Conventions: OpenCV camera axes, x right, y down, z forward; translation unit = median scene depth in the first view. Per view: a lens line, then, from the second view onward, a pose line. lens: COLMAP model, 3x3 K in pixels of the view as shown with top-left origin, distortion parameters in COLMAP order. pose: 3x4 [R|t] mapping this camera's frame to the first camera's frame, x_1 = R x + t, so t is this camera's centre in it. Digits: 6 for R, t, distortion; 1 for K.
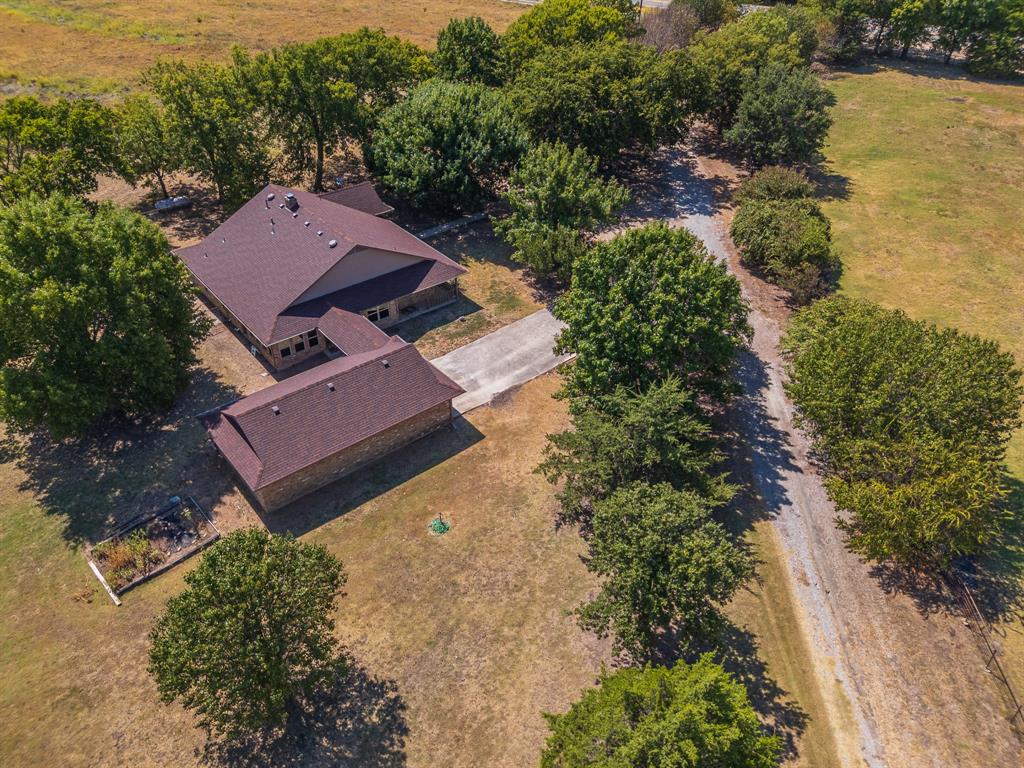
lens RADIAL K [[729.8, 0, 507.6], [0, 729.8, 378.6], [0, 0, 1]] dist [0.037197, -0.025018]
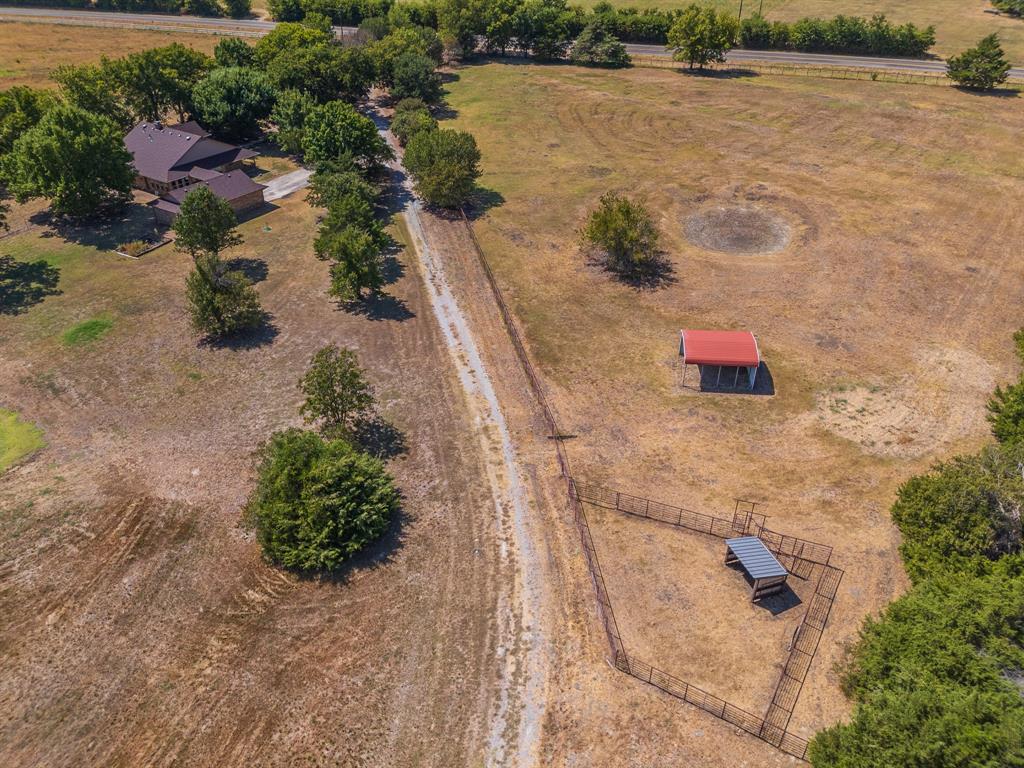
lens RADIAL K [[729.8, 0, 508.6], [0, 729.8, 389.7], [0, 0, 1]] dist [0.037197, -0.025018]
pose [[0.949825, -0.173286, 0.260393, -0.037172], [0.184684, 0.982599, -0.019765, 0.582562], [-0.252437, 0.066863, 0.965300, -0.953105]]
